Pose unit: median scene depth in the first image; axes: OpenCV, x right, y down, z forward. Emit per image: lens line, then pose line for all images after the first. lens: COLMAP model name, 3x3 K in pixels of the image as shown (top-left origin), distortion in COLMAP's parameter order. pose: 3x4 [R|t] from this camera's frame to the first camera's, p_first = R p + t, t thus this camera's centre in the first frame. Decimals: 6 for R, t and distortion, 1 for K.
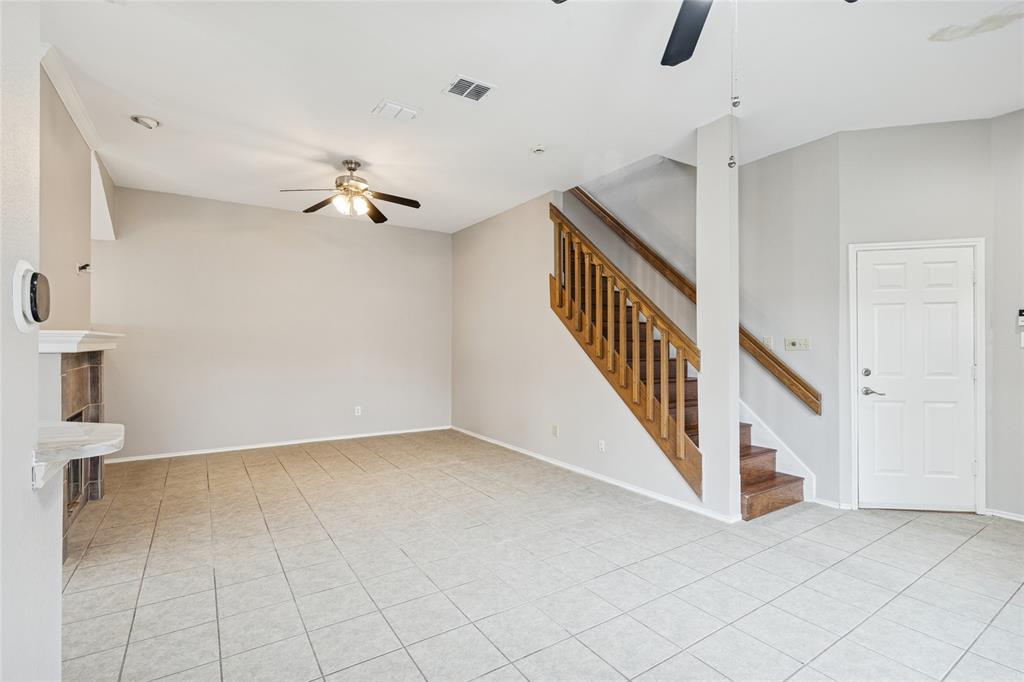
lens RADIAL K [[470.8, 0, 491.9], [0, 470.8, 342.4], [0, 0, 1]] dist [-0.003870, 0.001872]
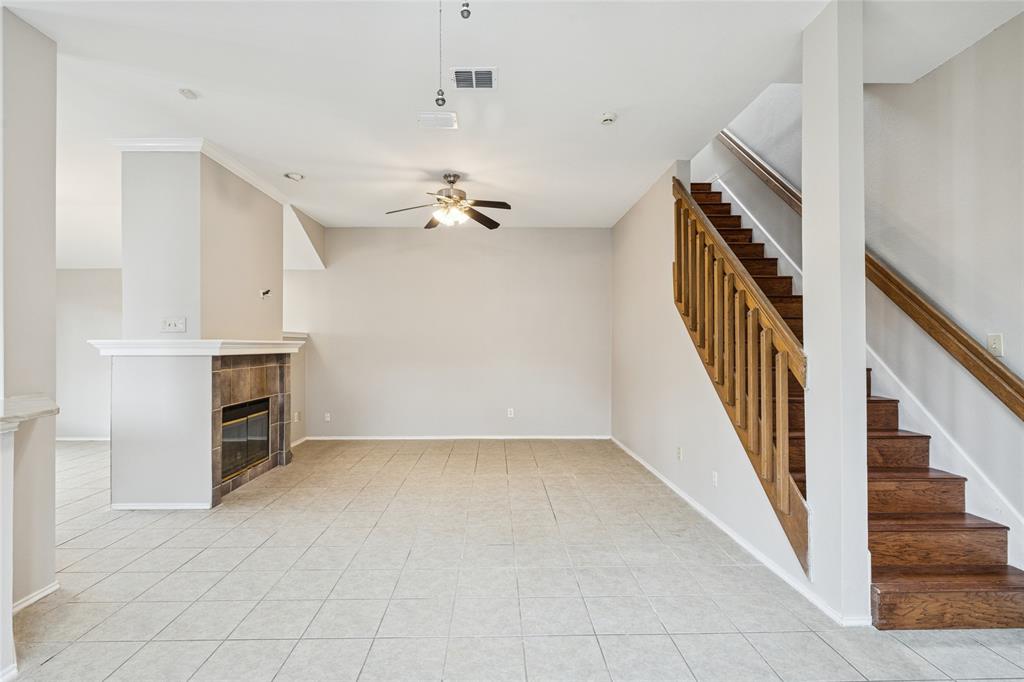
lens RADIAL K [[470.8, 0, 502.4], [0, 470.8, 346.3], [0, 0, 1]] dist [-0.003870, 0.001872]
pose [[0.853878, -0.004713, -0.520452, 0.403468], [0.005377, 0.999986, -0.000234, -0.000424], [0.520446, -0.002598, 0.853891, 0.186367]]
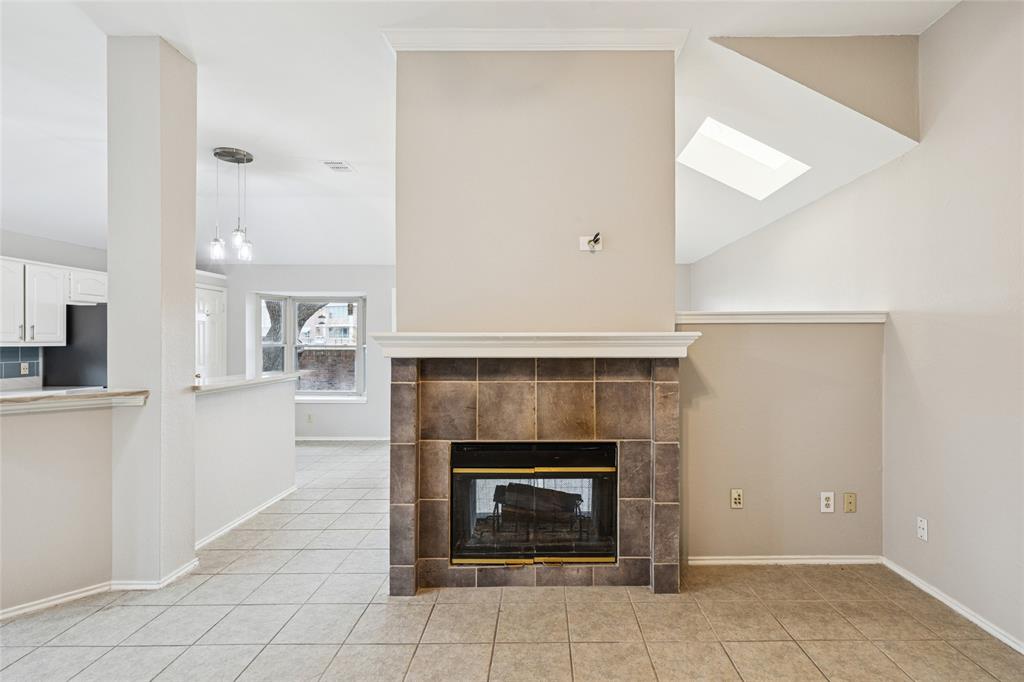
lens RADIAL K [[470.8, 0, 512.1], [0, 470.8, 342.1], [0, 0, 1]] dist [-0.003870, 0.001872]
pose [[-0.533750, -0.008576, -0.845599, -0.197853], [0.001529, 0.999937, -0.011106, 0.001589], [0.845641, -0.007221, -0.533703, 1.219380]]
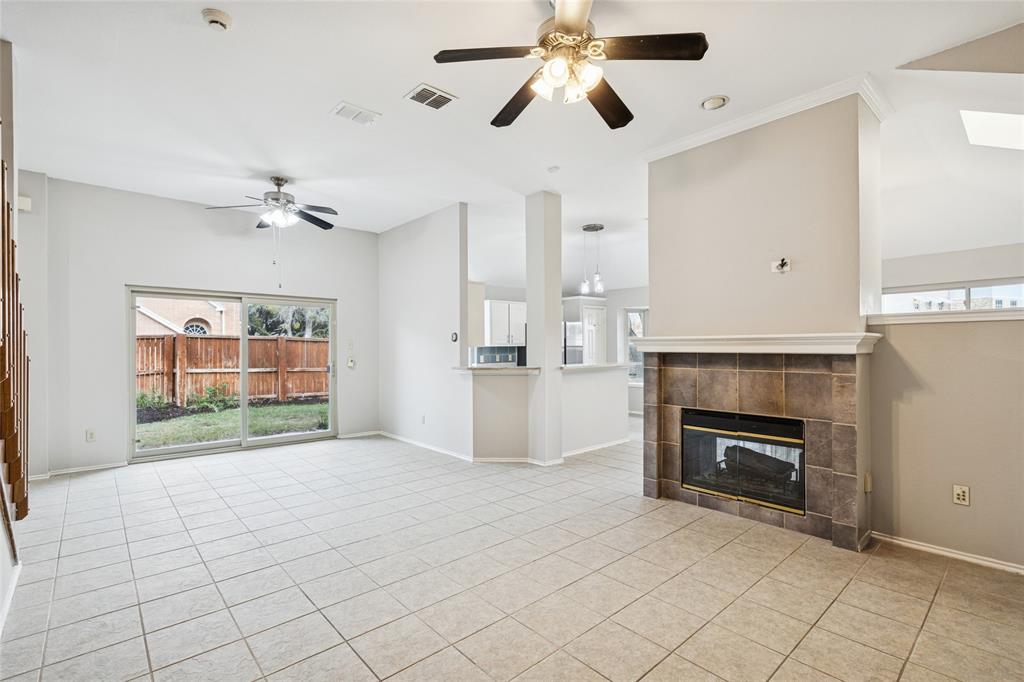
lens RADIAL K [[470.8, 0, 510.3], [0, 470.8, 340.2], [0, 0, 1]] dist [-0.003870, 0.001872]
pose [[-0.986882, -0.003387, -0.161410, -0.183813], [-0.000682, 0.999858, -0.016808, 0.006896], [0.161445, -0.016478, -0.986744, 1.750547]]
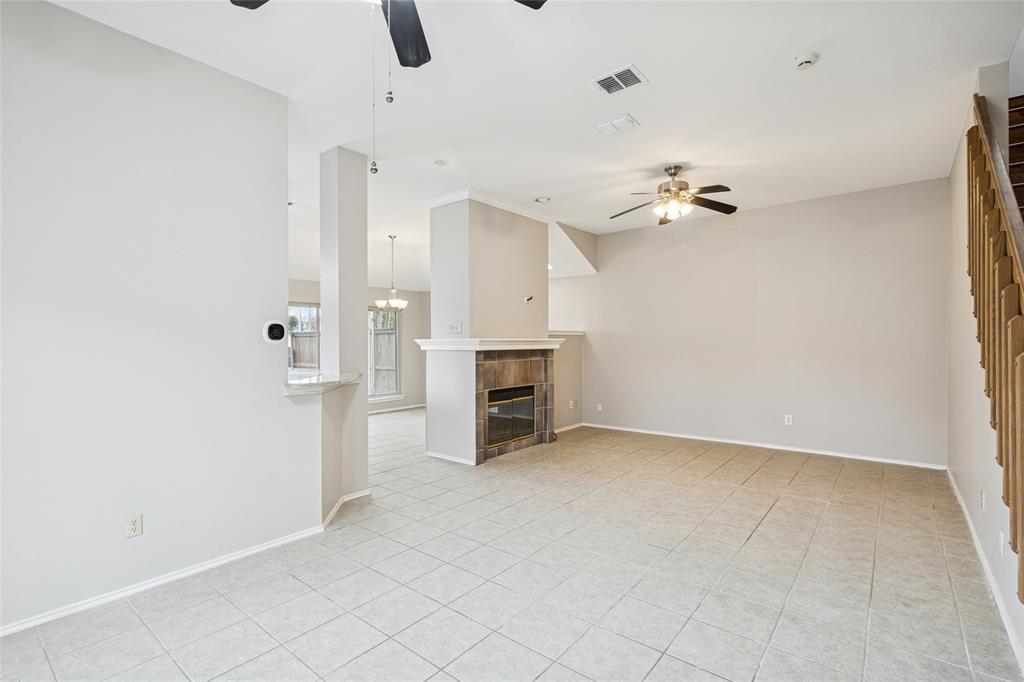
lens RADIAL K [[470.8, 0, 518.4], [0, 470.8, 342.3], [0, 0, 1]] dist [-0.003870, 0.001872]
pose [[0.327153, -0.006251, -0.944951, 0.652481], [0.007832, 0.999962, -0.003903, -0.000976], [0.944939, -0.006124, 0.327189, 0.402147]]
